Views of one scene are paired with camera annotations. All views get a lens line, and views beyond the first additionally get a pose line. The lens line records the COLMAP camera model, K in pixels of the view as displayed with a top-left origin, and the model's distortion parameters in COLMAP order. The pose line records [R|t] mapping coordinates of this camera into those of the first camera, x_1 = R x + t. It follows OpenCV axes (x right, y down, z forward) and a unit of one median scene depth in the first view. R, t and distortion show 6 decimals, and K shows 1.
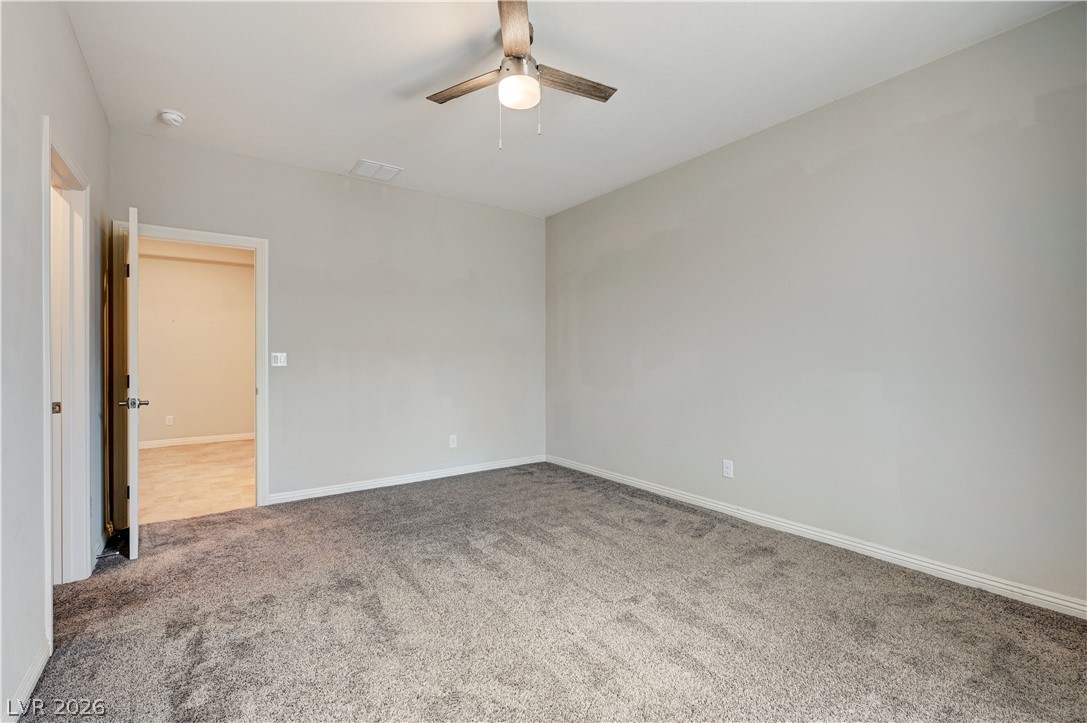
lens RADIAL K [[480.7, 0, 541.5], [0, 480.7, 359.8], [0, 0, 1]] dist [-0.000186, -0.000675]
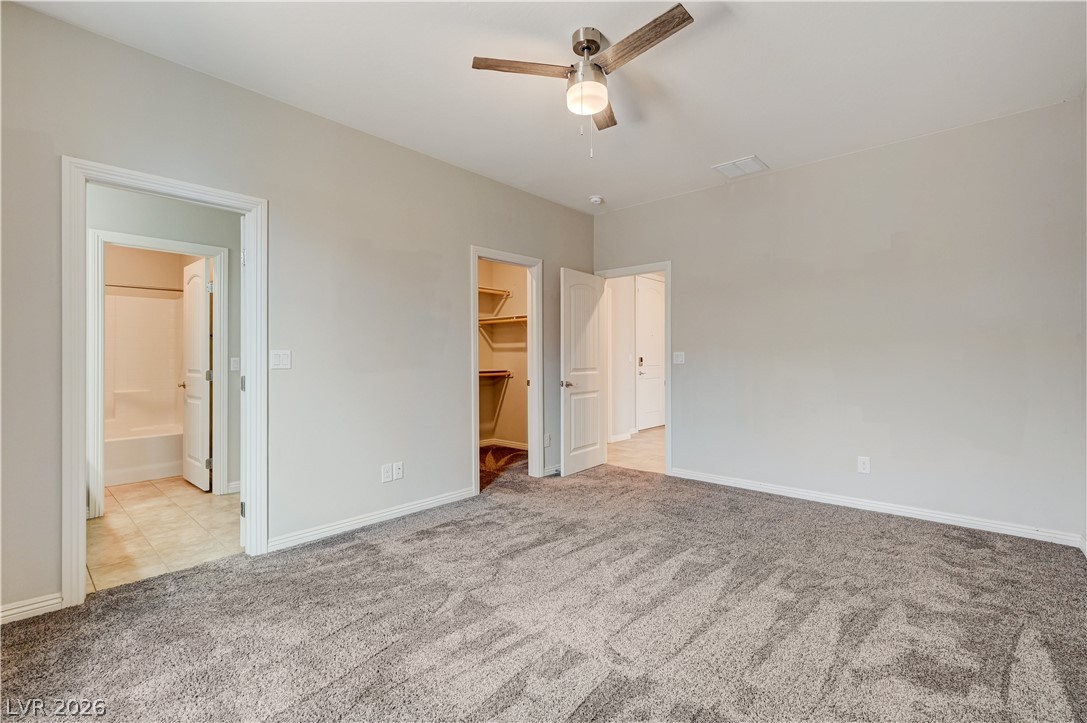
lens RADIAL K [[480.7, 0, 553.6], [0, 480.7, 356.5], [0, 0, 1]] dist [-0.000186, -0.000675]
pose [[0.225202, -0.000927, -0.974312, 0.676495], [-0.002540, 0.999996, -0.001538, -0.001836], [0.974309, 0.002821, 0.225198, 0.510545]]
